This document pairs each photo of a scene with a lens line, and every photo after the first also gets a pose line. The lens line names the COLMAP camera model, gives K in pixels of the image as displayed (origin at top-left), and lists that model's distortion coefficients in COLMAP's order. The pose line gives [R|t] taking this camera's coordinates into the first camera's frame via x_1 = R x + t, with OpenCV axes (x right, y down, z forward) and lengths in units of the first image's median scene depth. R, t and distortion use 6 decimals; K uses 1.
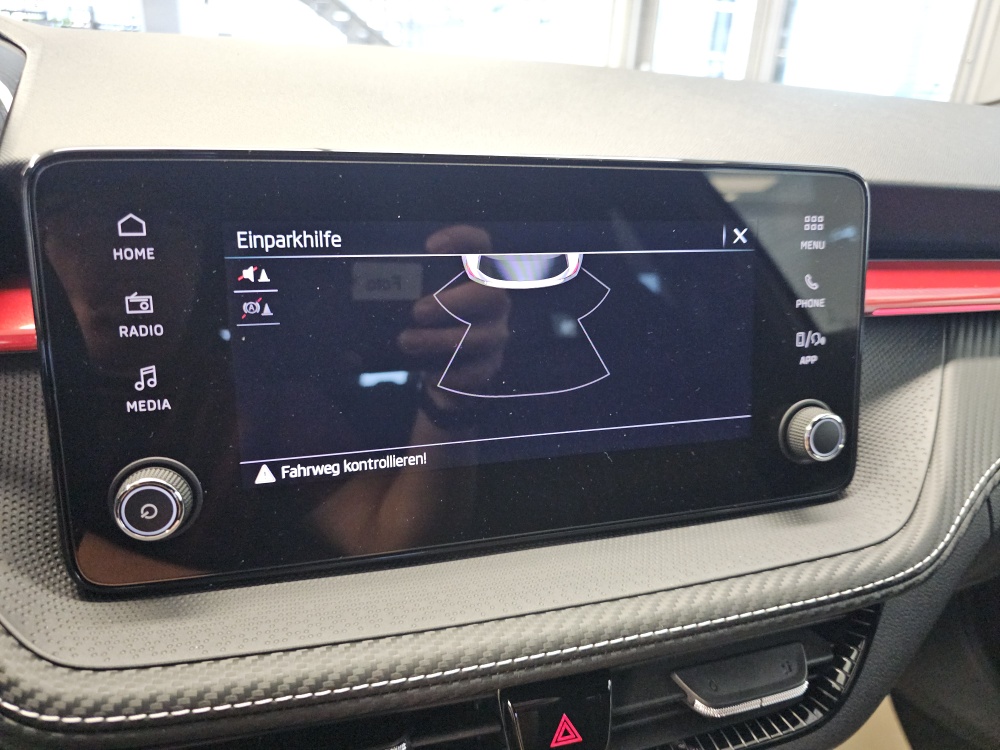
lens RADIAL K [[697.7, 0, 512.6], [0, 697.7, 375.7], [0, 0, 1]] dist [0.033713, -0.030724]
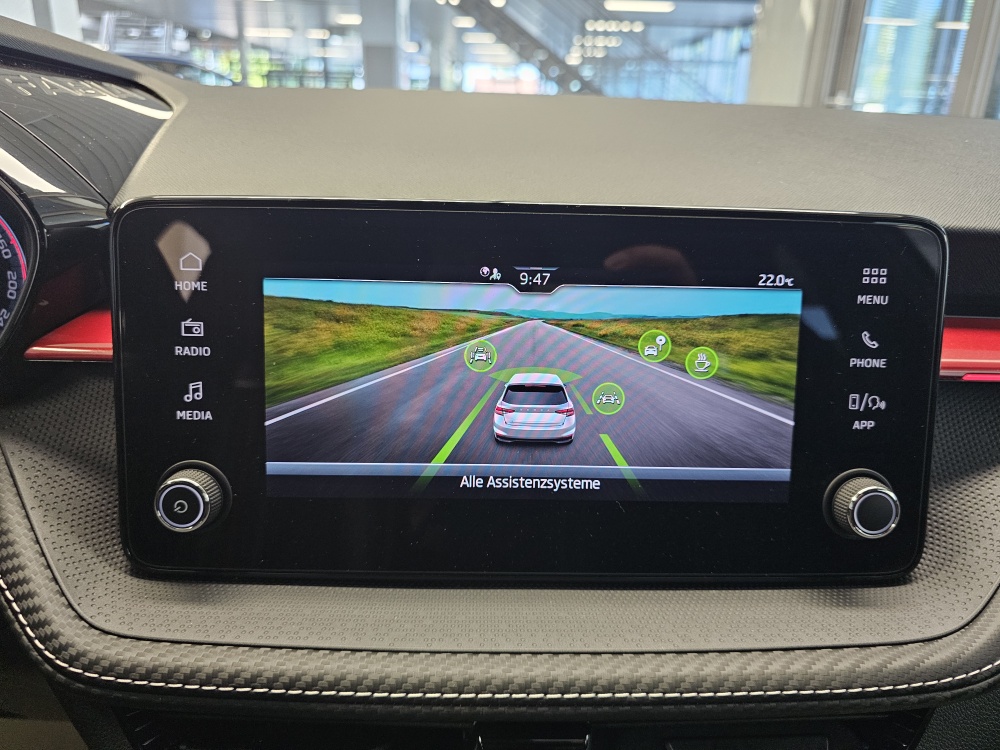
lens RADIAL K [[686.7, 0, 504.6], [0, 686.7, 378.9], [0, 0, 1]] dist [0.032063, -0.035968]
pose [[0.964755, 0.069634, -0.253770, 0.264997], [-0.079791, 0.996362, -0.029944, -0.024583], [0.250761, 0.049137, 0.966801, 0.020433]]
